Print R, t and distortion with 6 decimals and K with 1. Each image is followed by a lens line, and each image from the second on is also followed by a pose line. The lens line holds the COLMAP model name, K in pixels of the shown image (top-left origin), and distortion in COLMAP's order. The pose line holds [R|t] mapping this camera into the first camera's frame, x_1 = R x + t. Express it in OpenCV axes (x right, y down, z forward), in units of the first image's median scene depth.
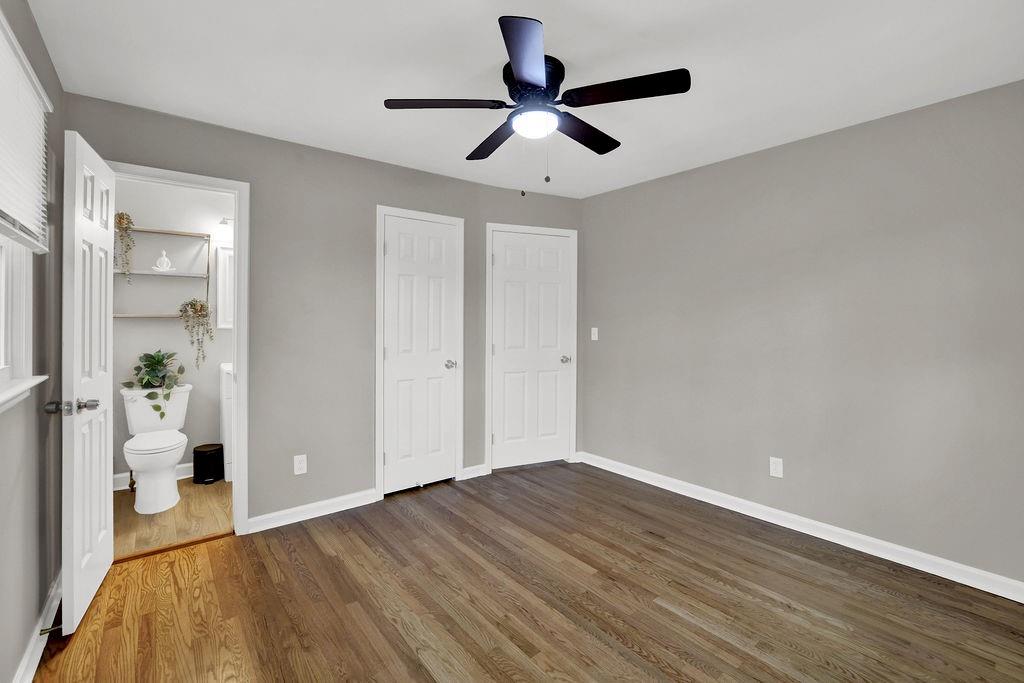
lens RADIAL K [[447.3, 0, 513.1], [0, 447.3, 318.9], [0, 0, 1]] dist [-0.022066, 0.000463]
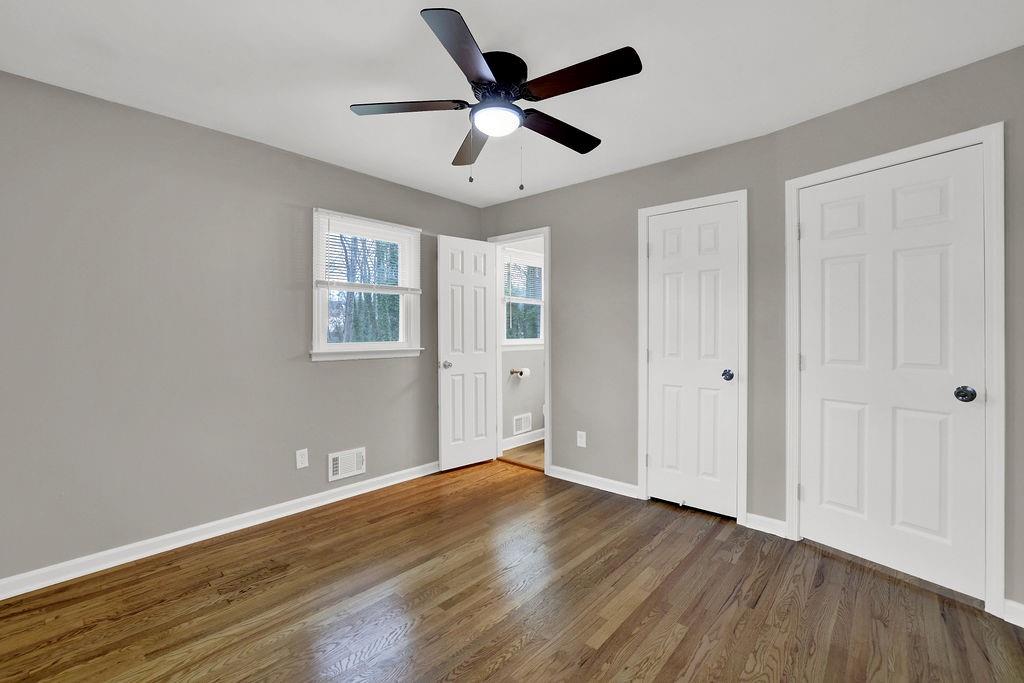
lens RADIAL K [[446.9, 0, 510.3], [0, 446.9, 335.4], [0, 0, 1]] dist [-0.044743, 0.016272]
pose [[0.163822, 0.002380, -0.986487, 0.745757], [0.001345, 0.999996, 0.002636, 0.034681], [0.986489, -0.001758, 0.163818, 0.618256]]
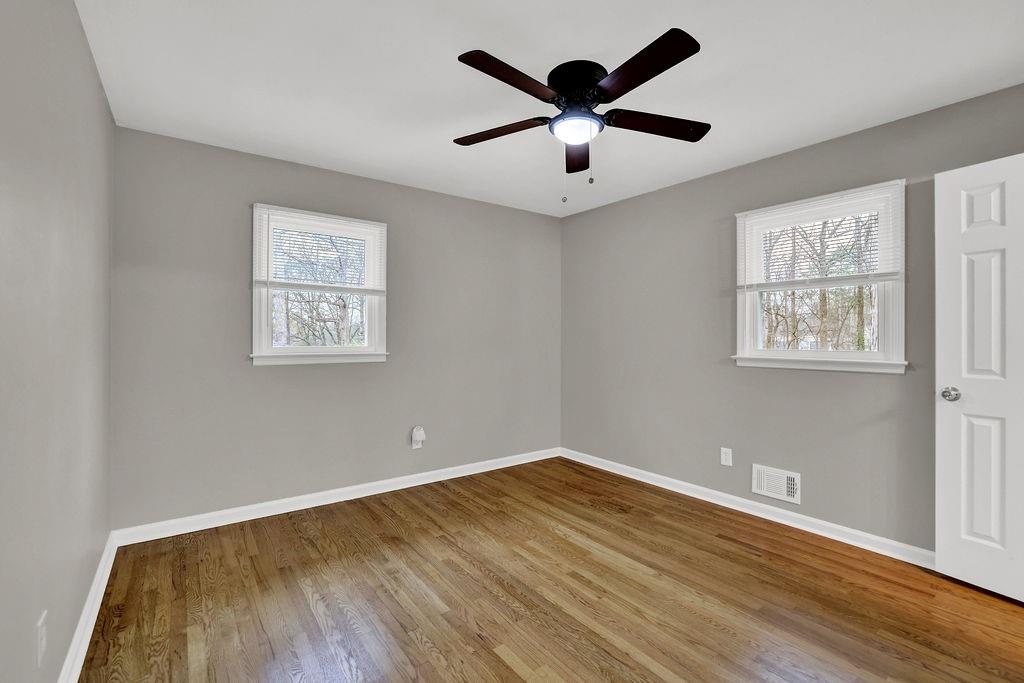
lens RADIAL K [[455.0, 0, 512.0], [0, 455.0, 341.5], [0, 0, 1]] dist [-0.018282, -0.000021]
pose [[-0.999273, -0.007586, 0.037350, 0.112095], [-0.007155, 0.999907, 0.011645, 0.030621], [-0.037435, 0.011370, -0.999234, 1.474909]]
